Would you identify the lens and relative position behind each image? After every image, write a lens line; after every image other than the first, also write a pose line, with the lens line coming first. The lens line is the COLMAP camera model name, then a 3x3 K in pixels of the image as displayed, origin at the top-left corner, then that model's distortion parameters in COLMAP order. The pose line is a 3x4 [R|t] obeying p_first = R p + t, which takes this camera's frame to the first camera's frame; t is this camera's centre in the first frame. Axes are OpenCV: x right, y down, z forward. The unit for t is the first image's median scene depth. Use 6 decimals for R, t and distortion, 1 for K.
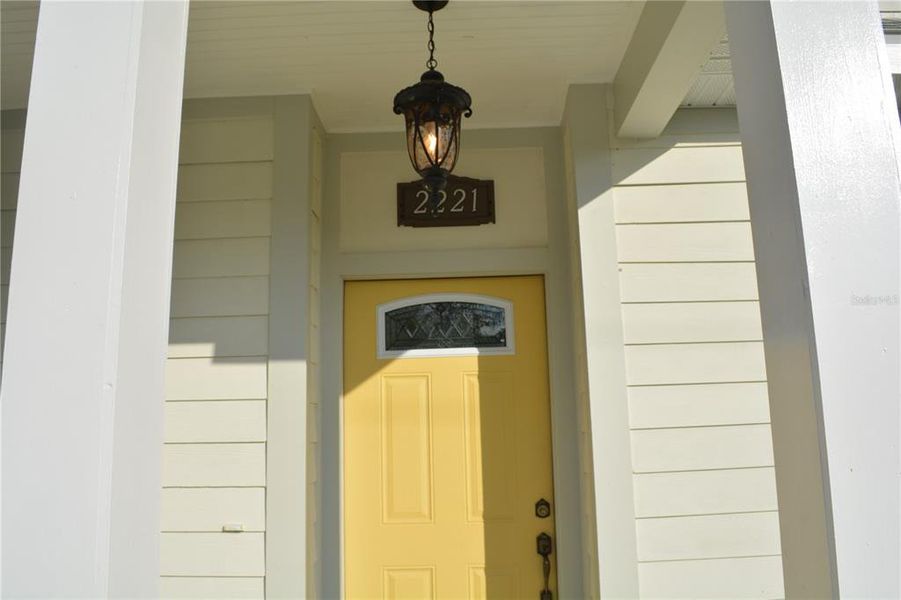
lens RADIAL K [[720.3, 0, 452.8], [0, 720.3, 307.7], [0, 0, 1]] dist [-0.086227, 0.014772]
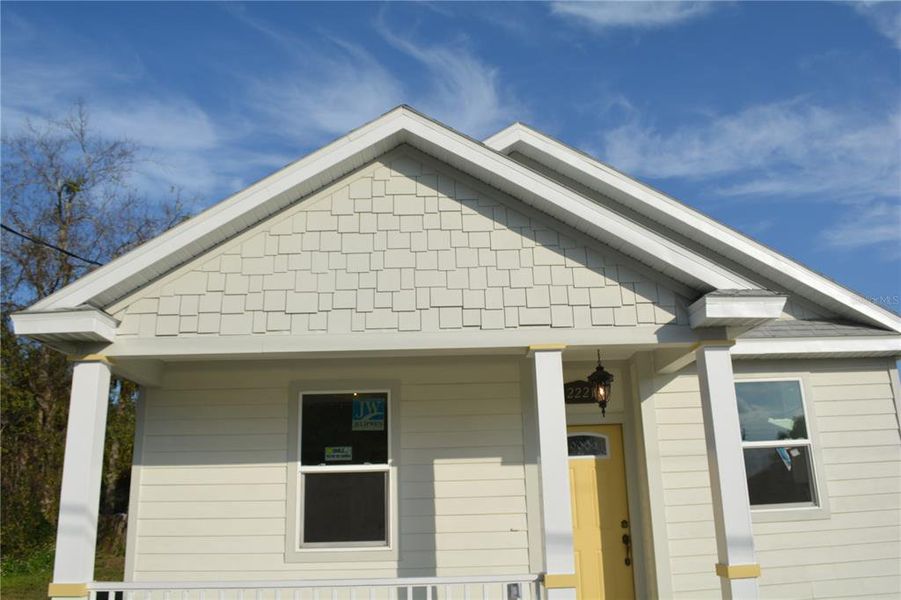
lens RADIAL K [[719.1, 0, 450.5], [0, 719.1, 300.0], [0, 0, 1]] dist [-0.079471, 0.003562]
pose [[0.999237, 0.011350, 0.037362, -0.552925], [-0.007256, 0.994132, -0.107935, -0.202907], [-0.038367, 0.107581, 0.993456, -1.415464]]
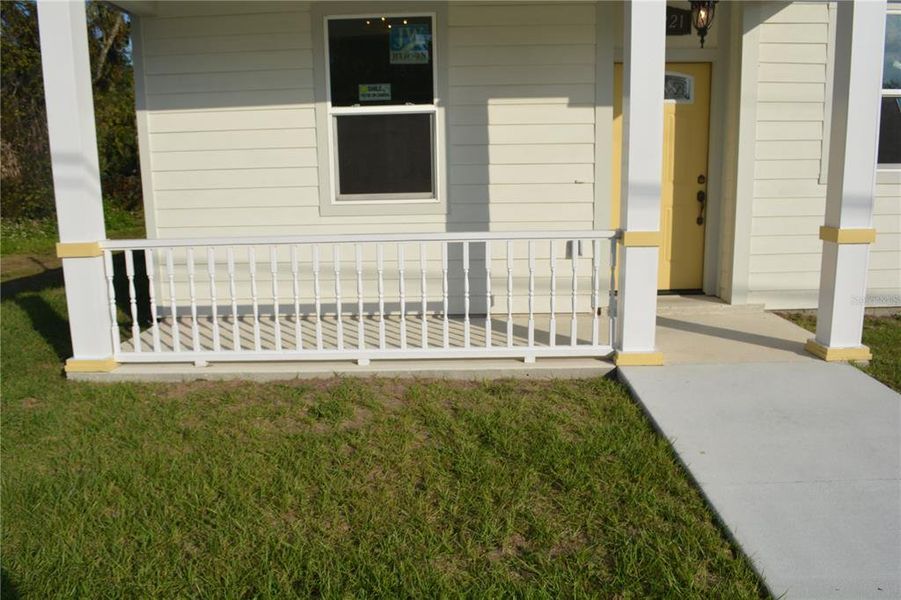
lens RADIAL K [[720.3, 0, 452.8], [0, 720.3, 307.7], [0, 0, 1]] dist [-0.086227, 0.014772]
pose [[0.999948, 0.008344, 0.005896, -0.615563], [-0.009905, 0.933175, 0.359286, -0.110624], [-0.002505, -0.359326, 0.933209, -1.085555]]
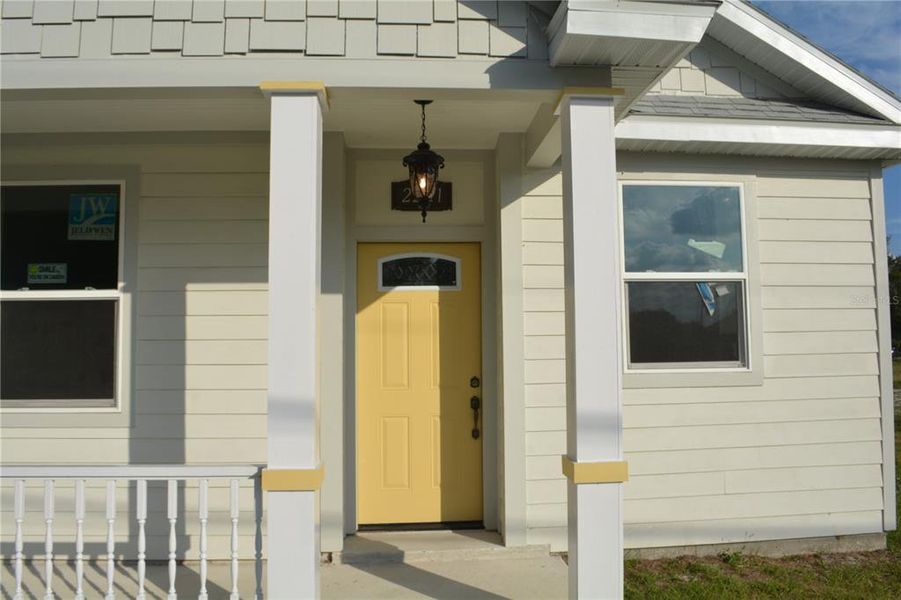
lens RADIAL K [[720.3, 0, 452.8], [0, 720.3, 307.7], [0, 0, 1]] dist [-0.086227, 0.014772]
pose [[0.996260, 0.022993, 0.083291, -0.072433], [-0.032405, 0.993012, 0.113481, -0.086315], [-0.080100, -0.115756, 0.990043, -0.664322]]
